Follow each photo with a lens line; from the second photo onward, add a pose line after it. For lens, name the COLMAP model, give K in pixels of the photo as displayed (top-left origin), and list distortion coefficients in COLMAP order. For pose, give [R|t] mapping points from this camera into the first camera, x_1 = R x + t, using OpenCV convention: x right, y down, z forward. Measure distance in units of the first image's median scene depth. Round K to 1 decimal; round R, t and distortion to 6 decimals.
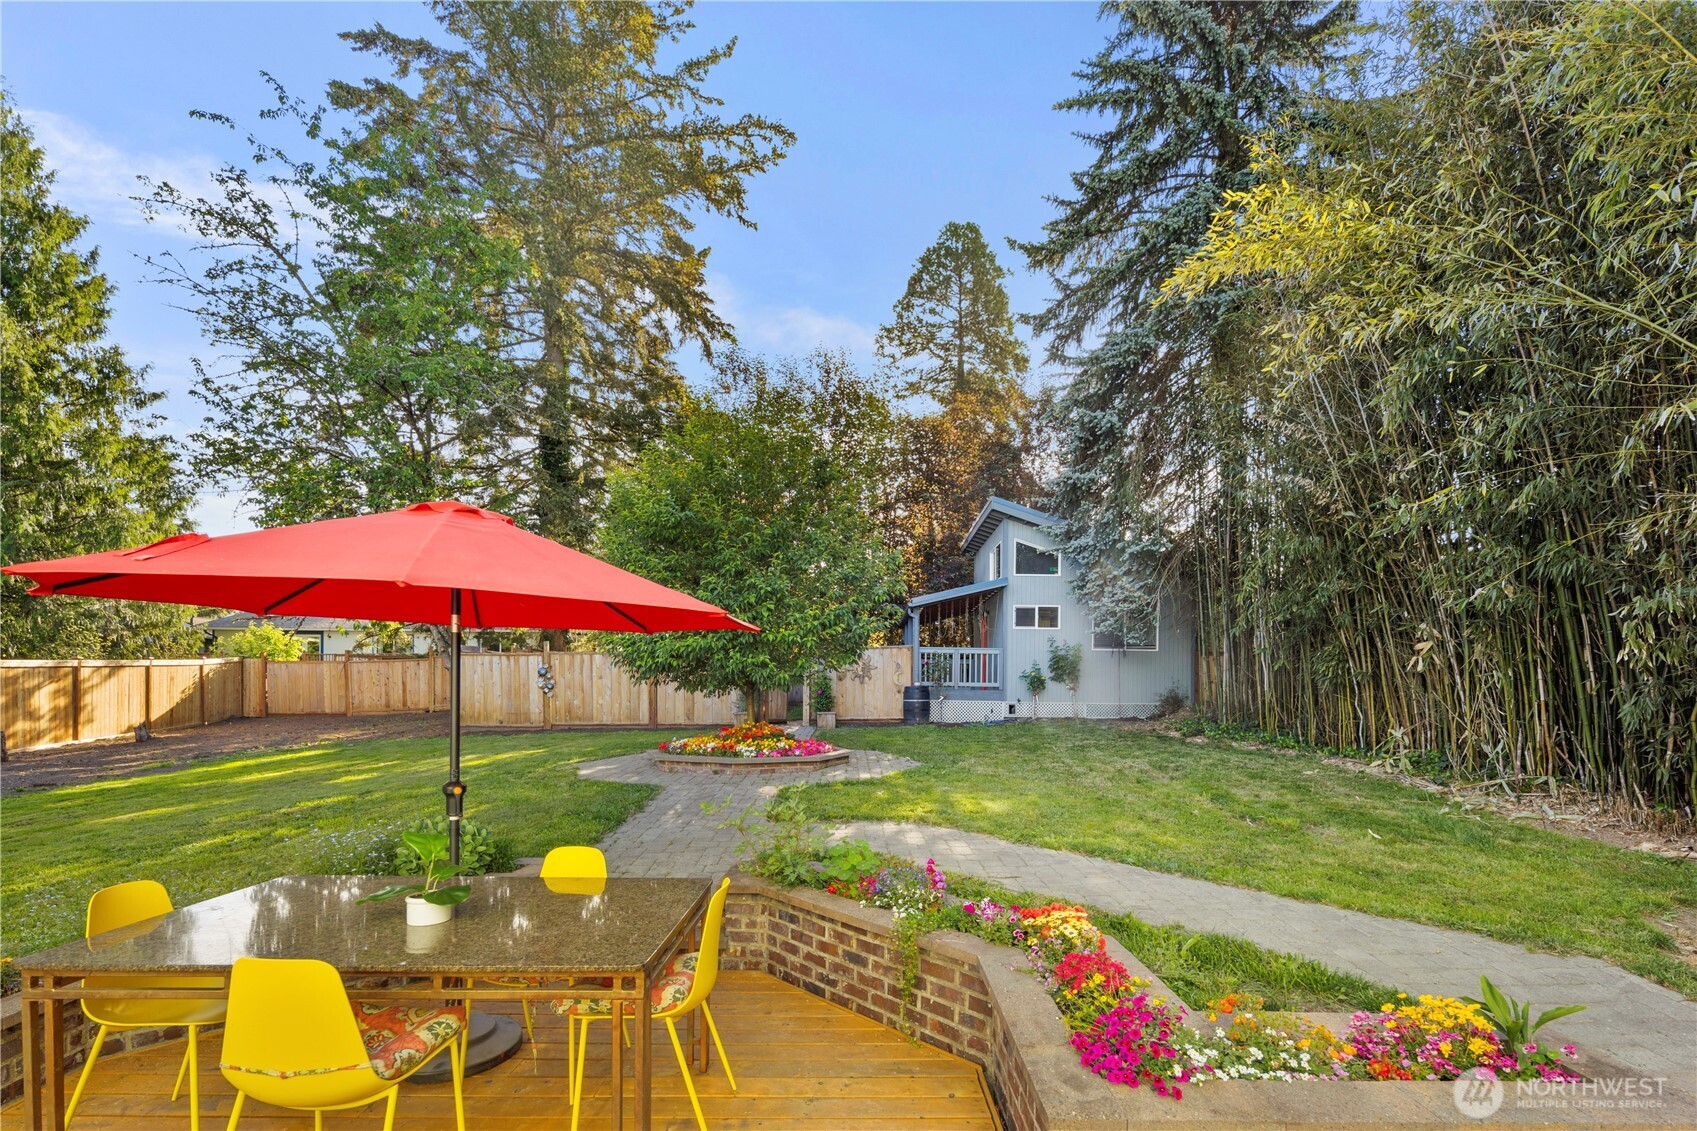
lens RADIAL K [[733.0, 0, 852.8], [0, 733.0, 702.3], [0, 0, 1]] dist [-0.000240, 0.000284]
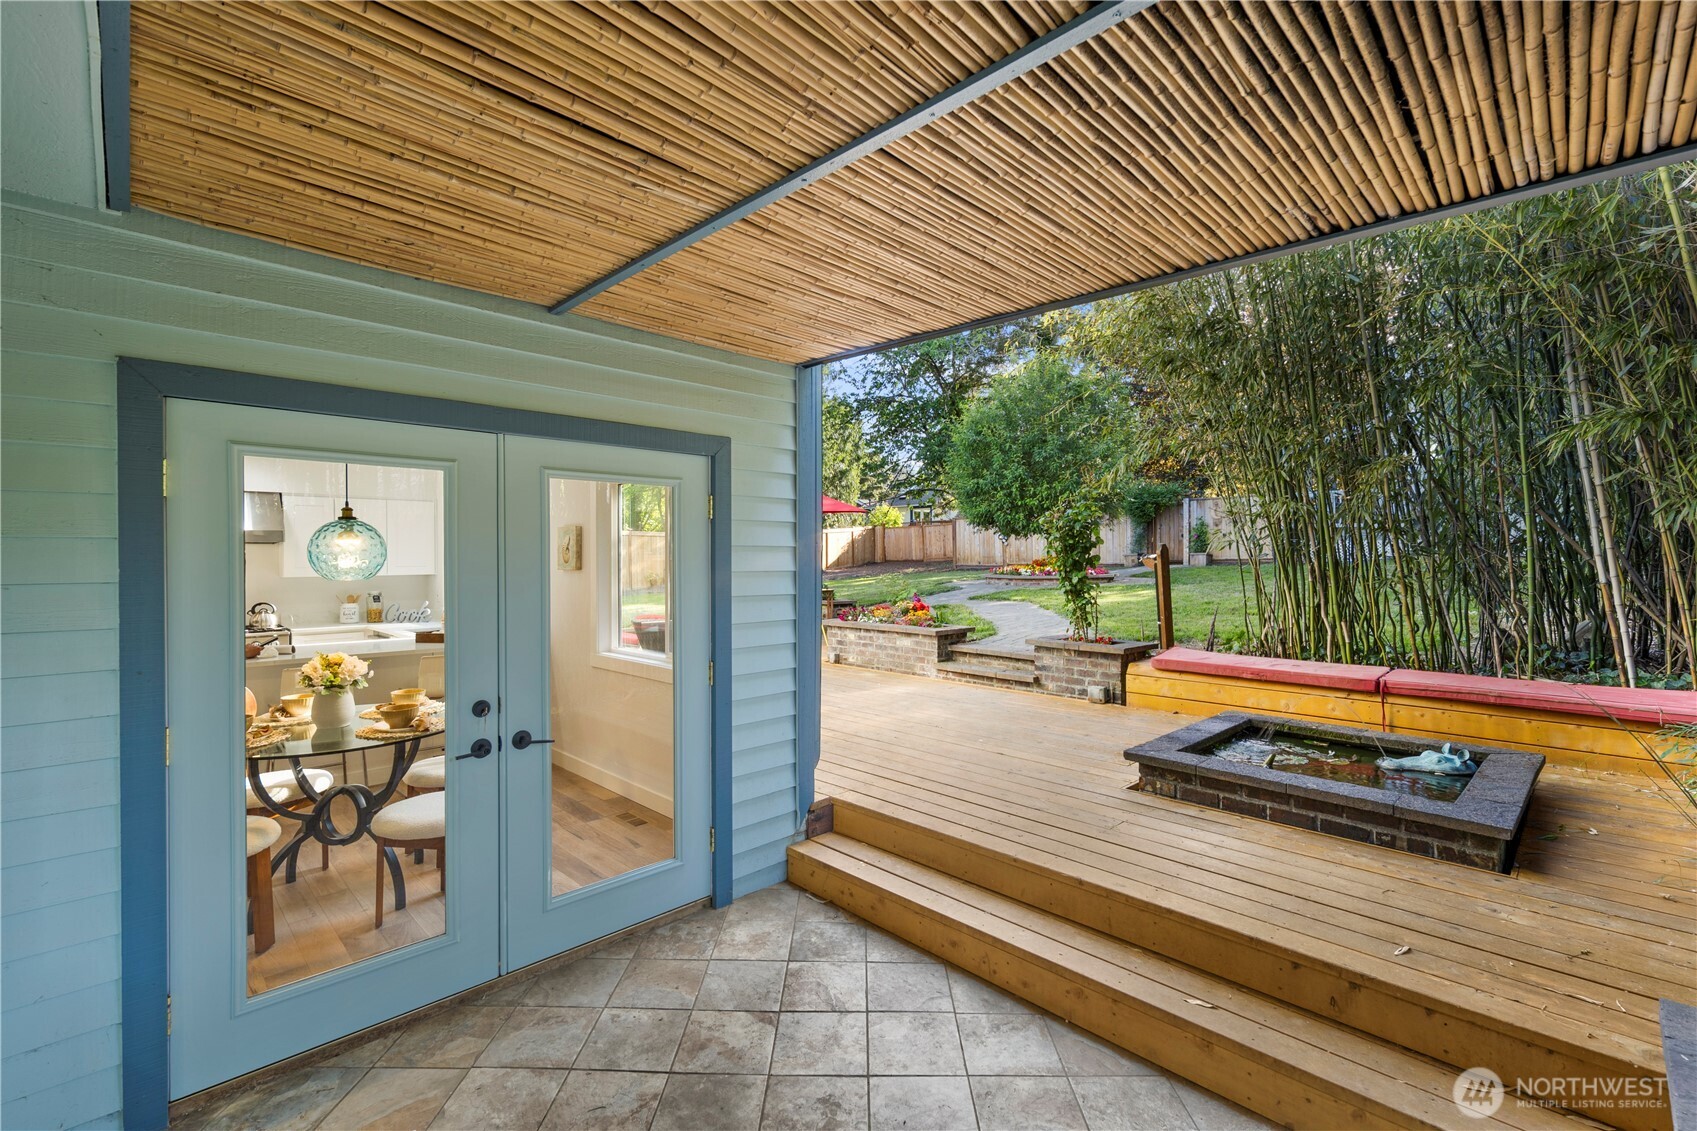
lens RADIAL K [[736.6, 0, 855.7], [0, 736.6, 559.3], [0, 0, 1]] dist [0.006753, -0.001706]
pose [[0.698532, -0.006885, -0.715546, 0.421870], [0.007559, 0.999969, -0.002242, 0.021274], [0.715539, -0.003843, 0.698562, -0.235639]]
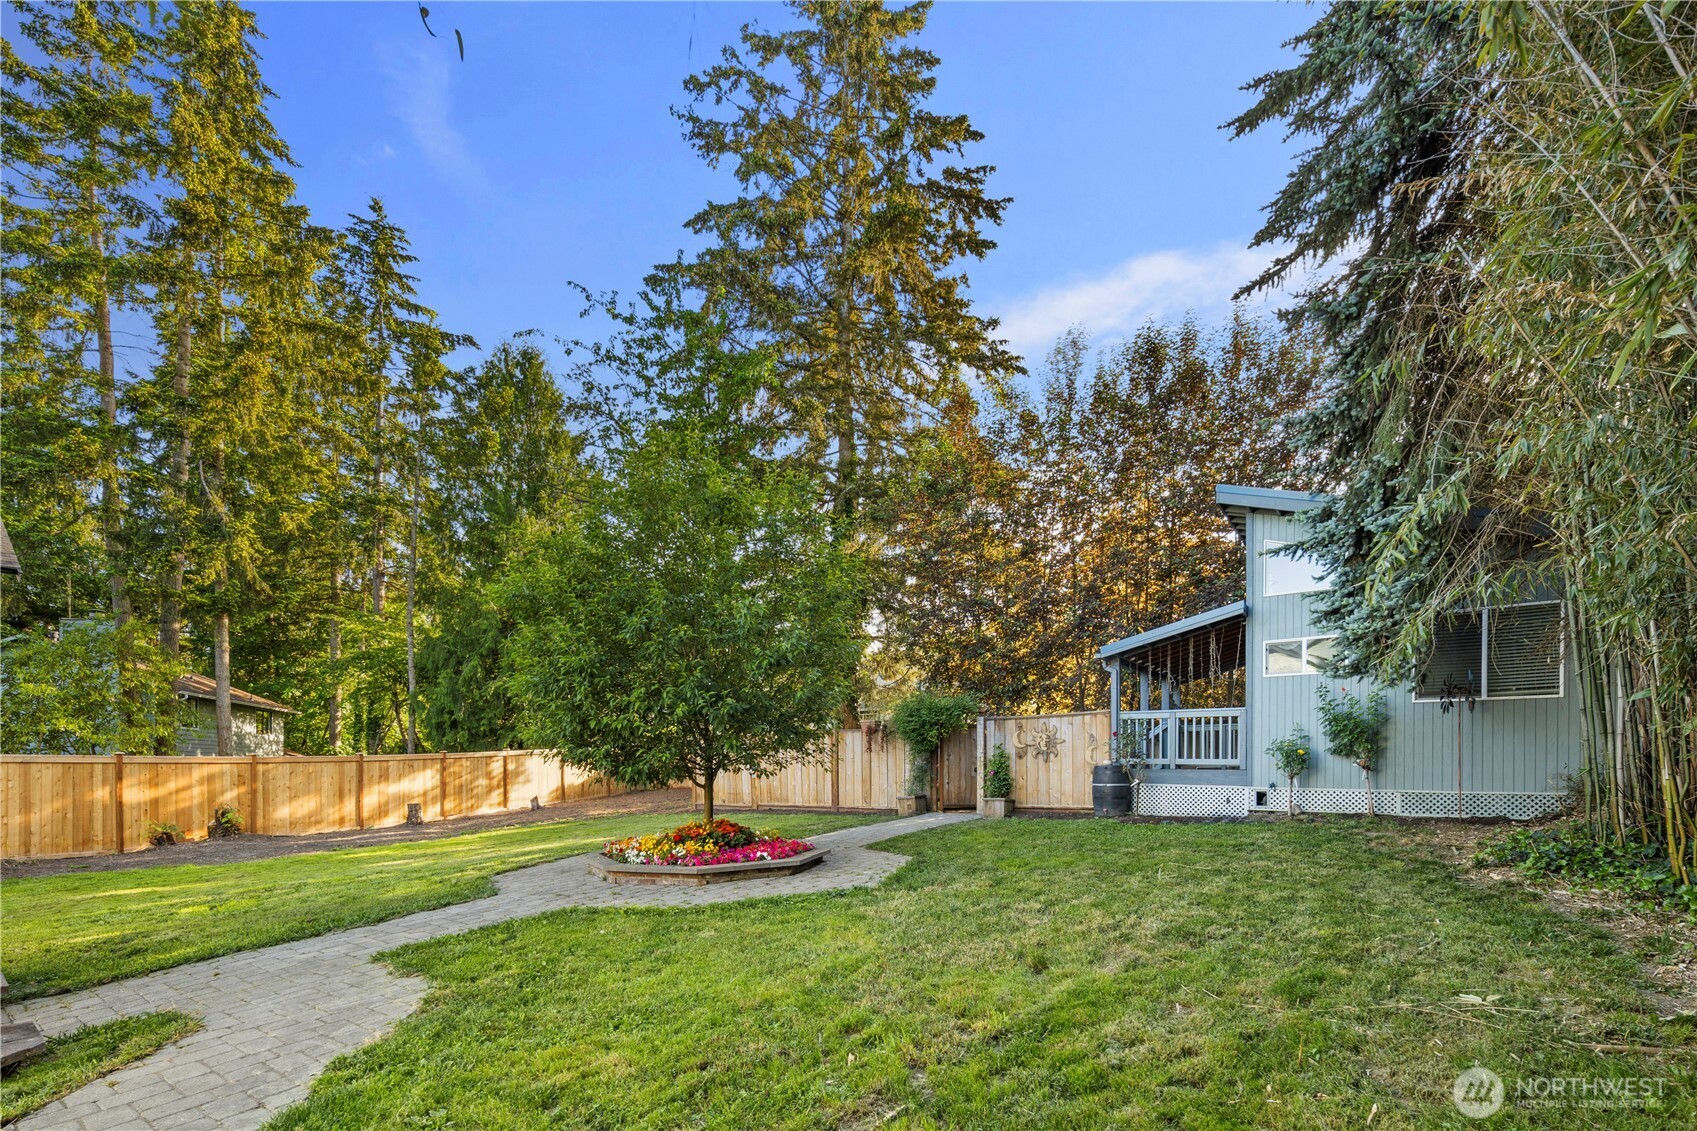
lens RADIAL K [[736.6, 0, 863.6], [0, 736.6, 765.4], [0, 0, 1]] dist [0.006753, -0.001706]
pose [[0.810792, -0.007941, -0.585280, 0.313749], [0.005241, 0.999966, -0.006307, -0.018142], [0.585311, 0.002046, 0.810806, 0.246964]]
